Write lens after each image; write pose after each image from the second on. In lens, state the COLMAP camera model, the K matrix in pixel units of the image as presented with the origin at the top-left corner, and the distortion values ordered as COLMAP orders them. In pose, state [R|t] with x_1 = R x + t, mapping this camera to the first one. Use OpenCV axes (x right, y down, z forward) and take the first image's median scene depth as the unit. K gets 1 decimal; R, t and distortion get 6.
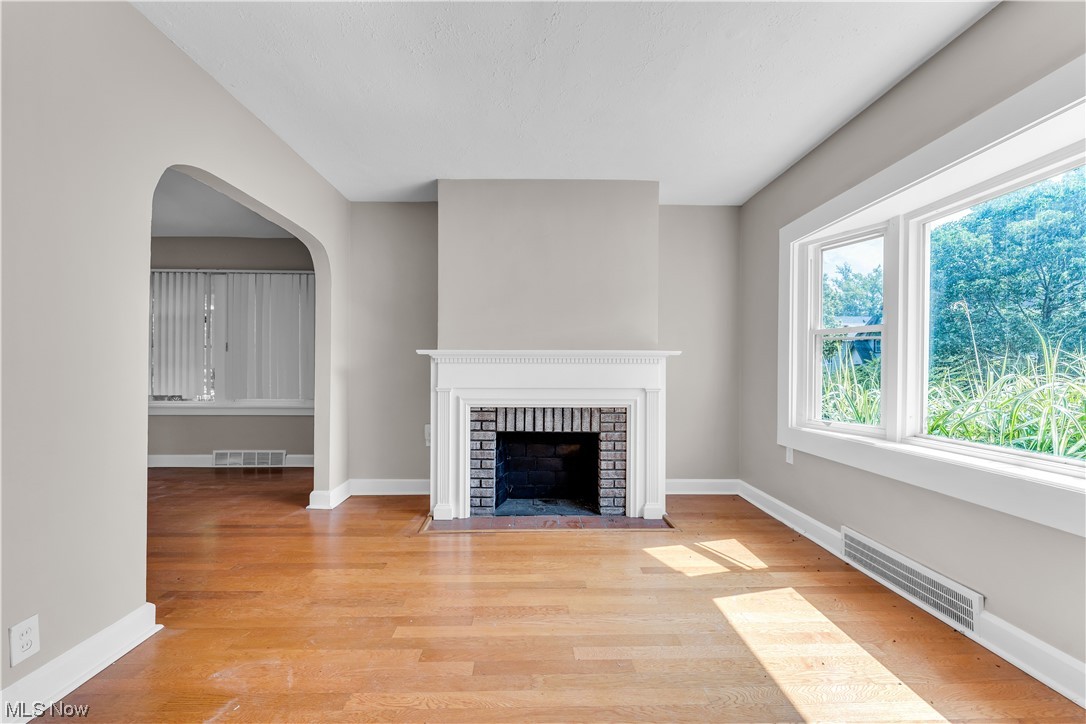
lens RADIAL K [[437.9, 0, 538.1], [0, 437.9, 367.7], [0, 0, 1]] dist [0.000855, -0.000122]
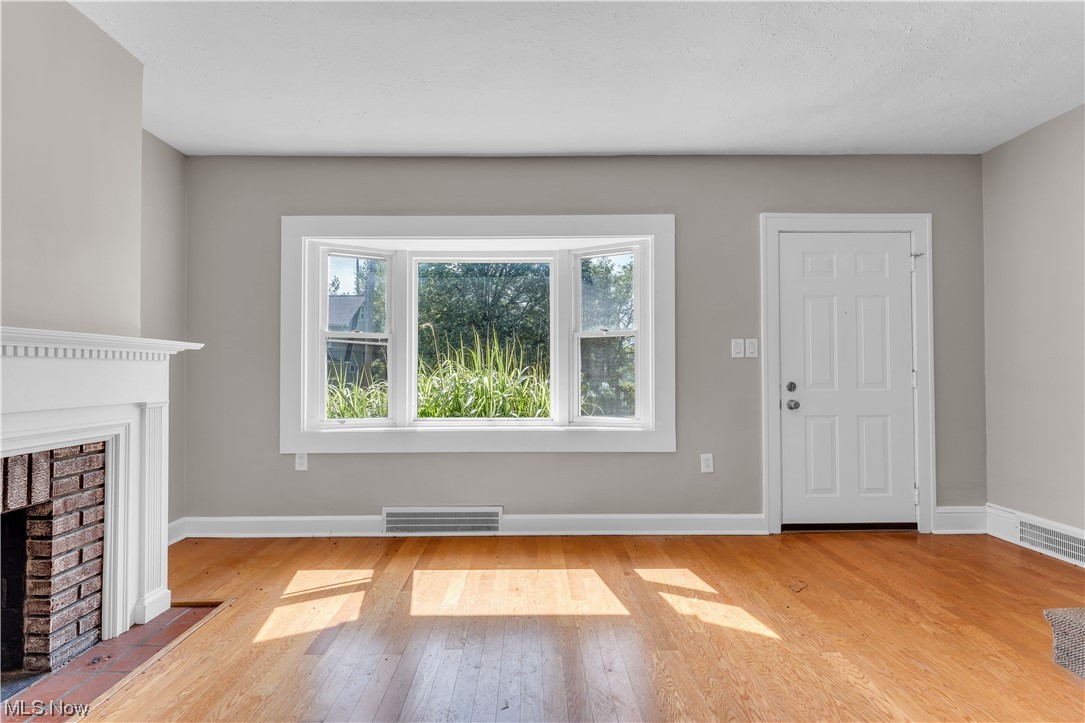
lens RADIAL K [[437.5, 0, 536.8], [0, 437.5, 362.3], [0, 0, 1]] dist [0.000855, -0.000122]
pose [[0.004867, 0.016102, 0.999859, -0.367318], [-0.001032, 0.999870, -0.016097, 0.001530], [-0.999988, -0.000953, 0.004883, 0.490261]]
